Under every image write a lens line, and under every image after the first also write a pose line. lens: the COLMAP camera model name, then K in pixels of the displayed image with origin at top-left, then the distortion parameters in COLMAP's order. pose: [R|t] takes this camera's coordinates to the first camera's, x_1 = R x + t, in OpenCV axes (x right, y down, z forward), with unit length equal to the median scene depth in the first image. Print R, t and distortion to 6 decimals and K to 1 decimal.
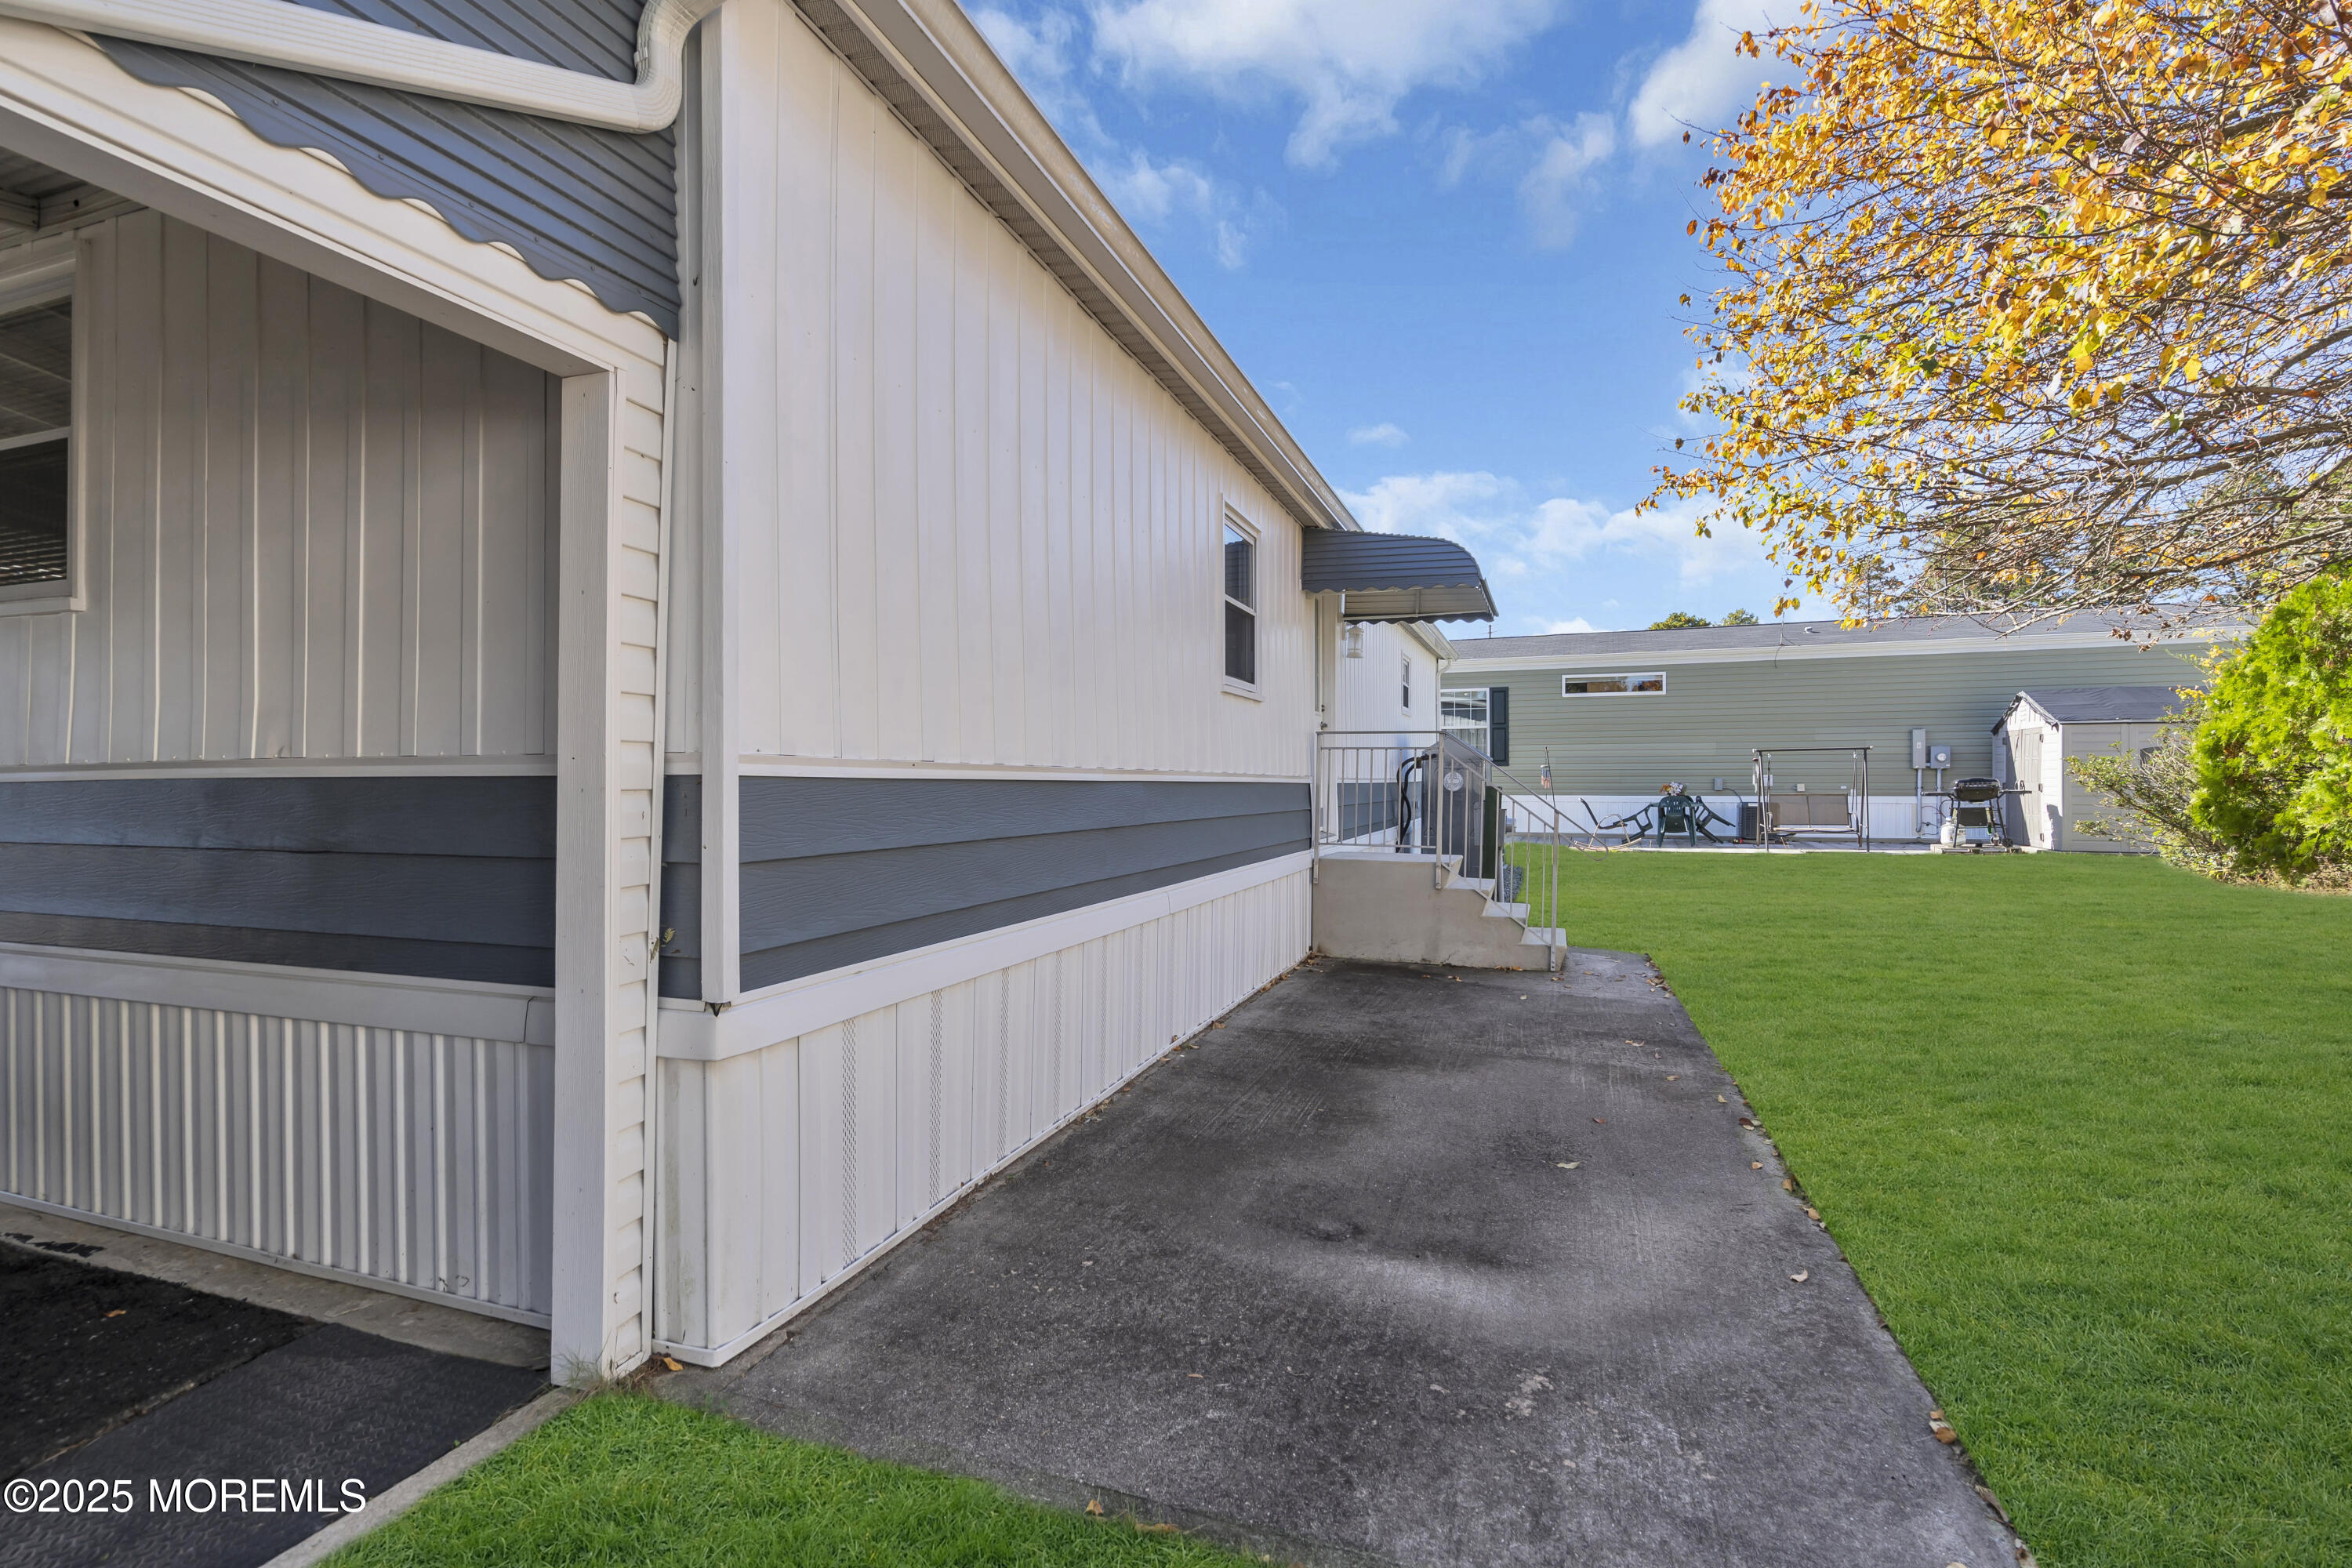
lens RADIAL K [[1069.5, 0, 1177.0], [0, 1069.5, 773.7], [0, 0, 1]] dist [-0.002343, 0.001647]
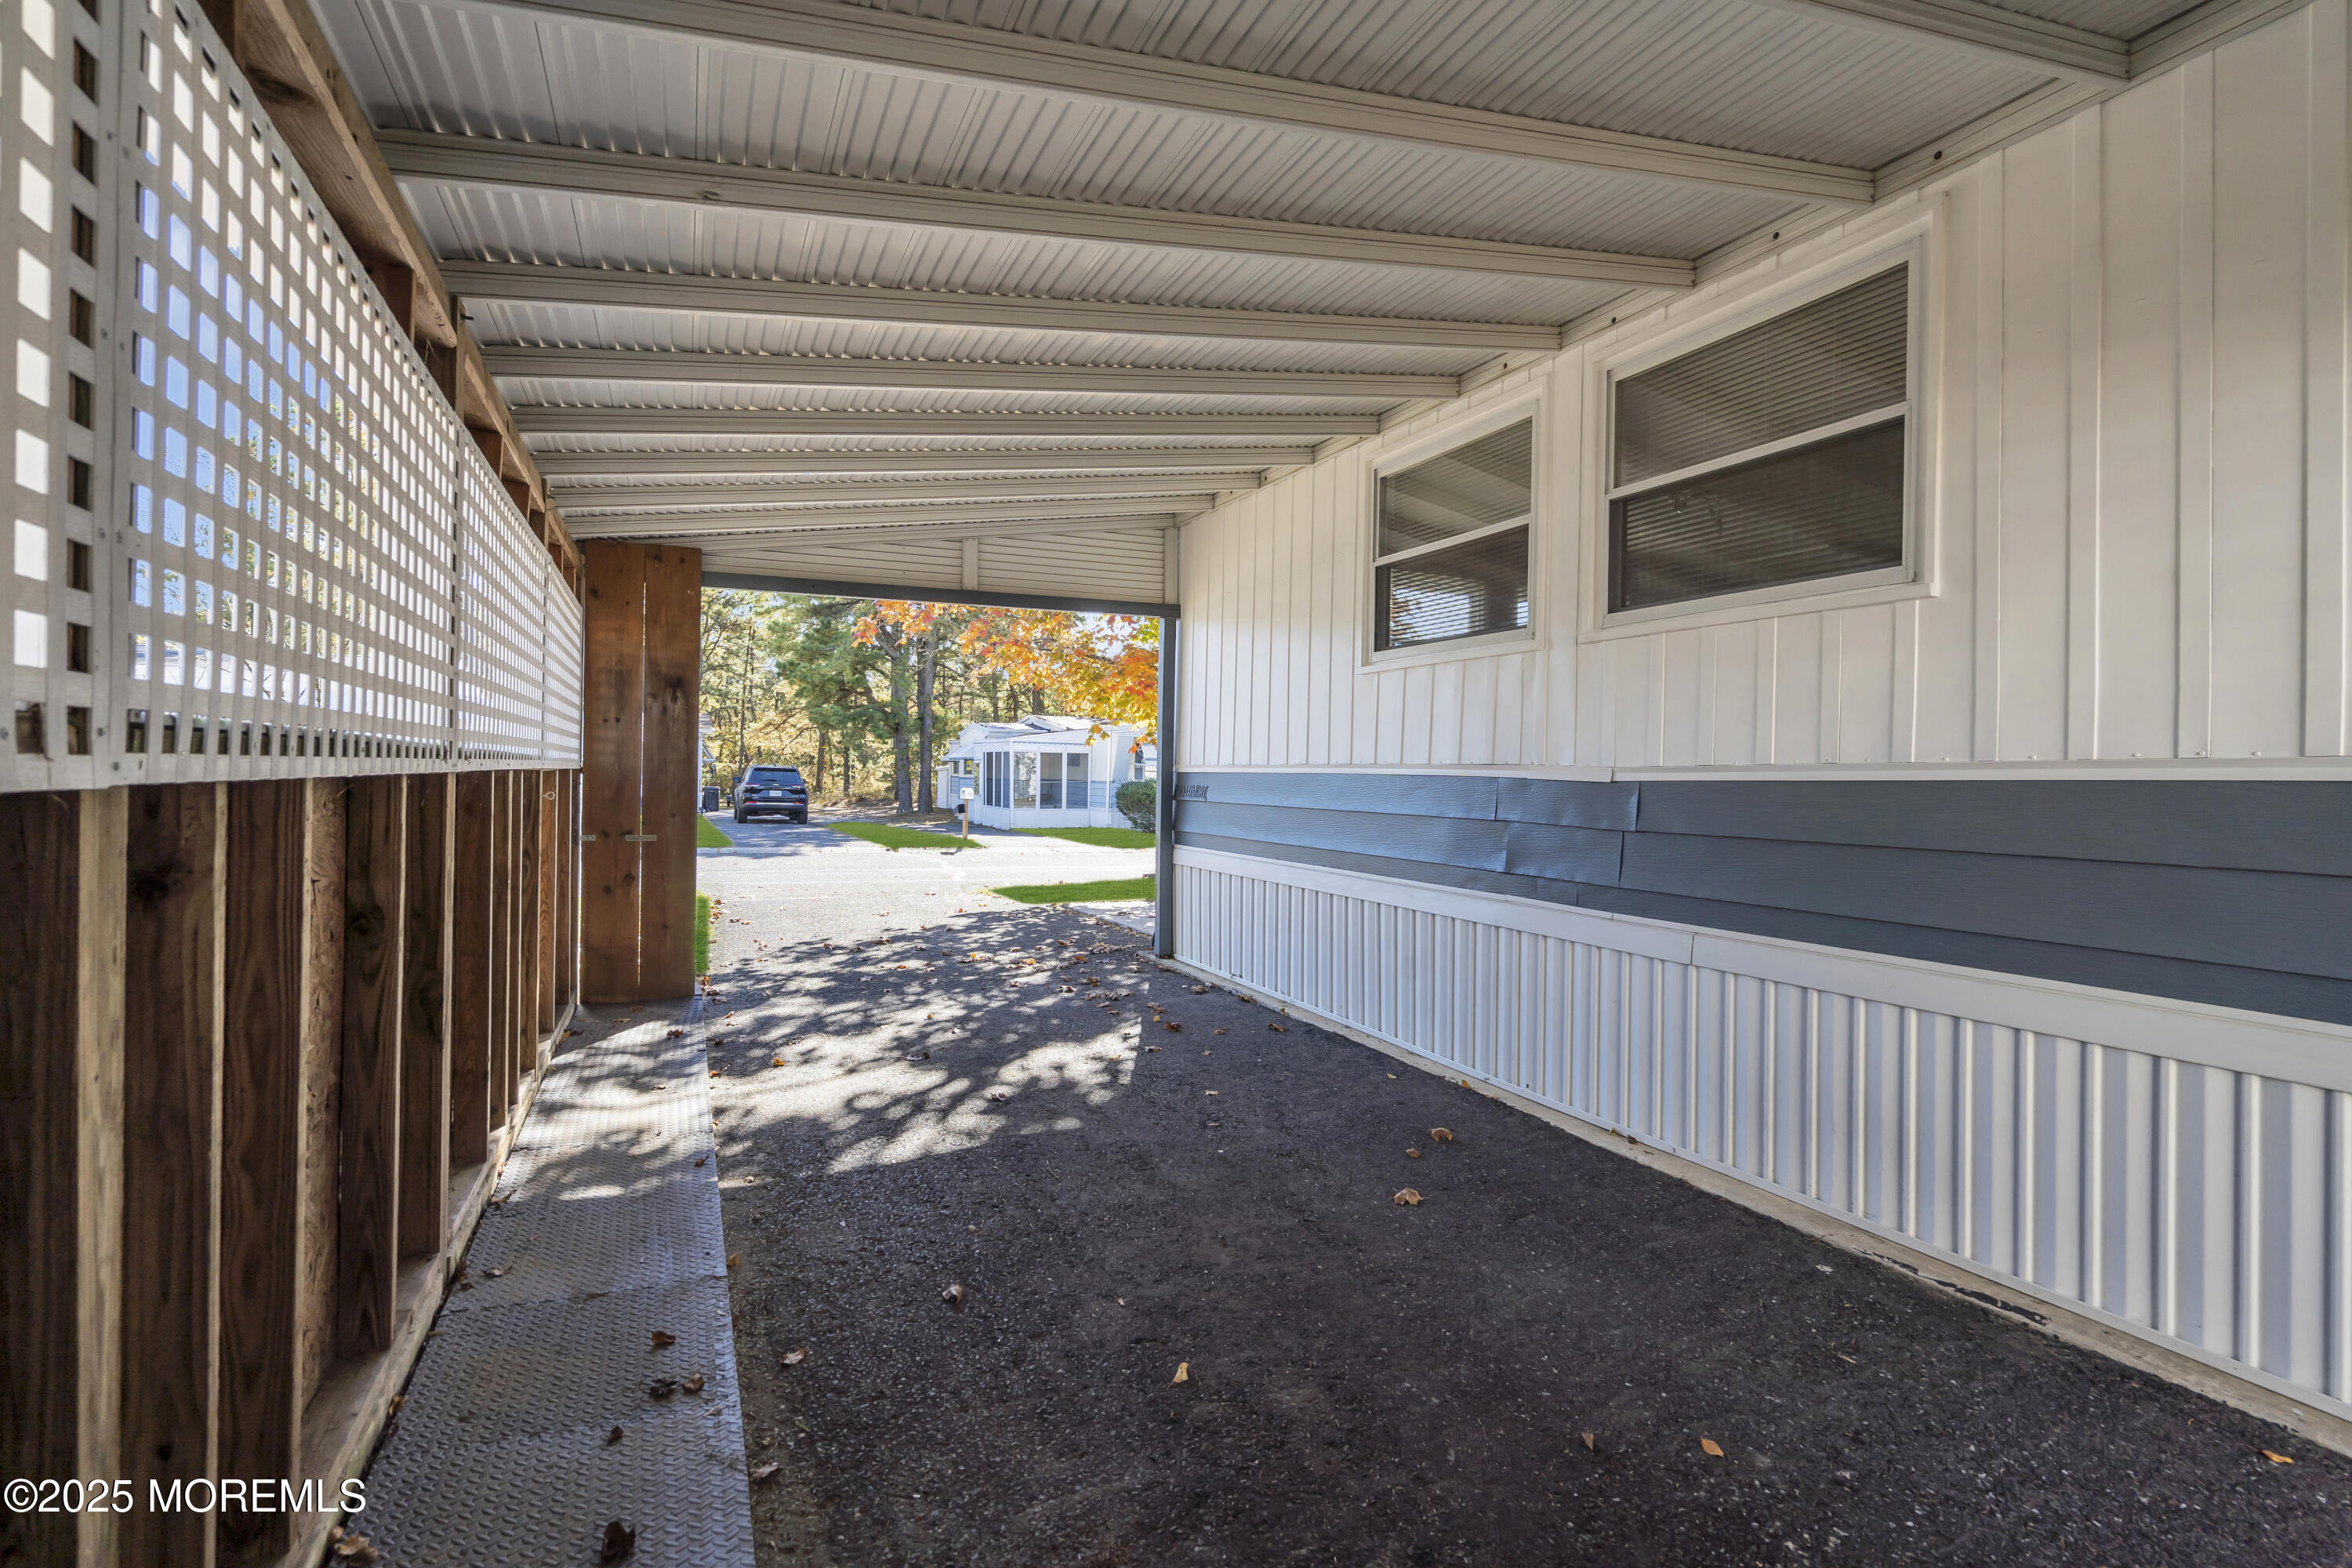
lens RADIAL K [[1069.5, 0, 1177.0], [0, 1069.5, 773.7], [0, 0, 1]] dist [-0.002343, 0.001647]
pose [[0.694450, 0.011080, -0.719456, -0.865725], [-0.016255, 0.999868, -0.000291, 0.013232], [0.719358, 0.011897, 0.694538, -0.116686]]
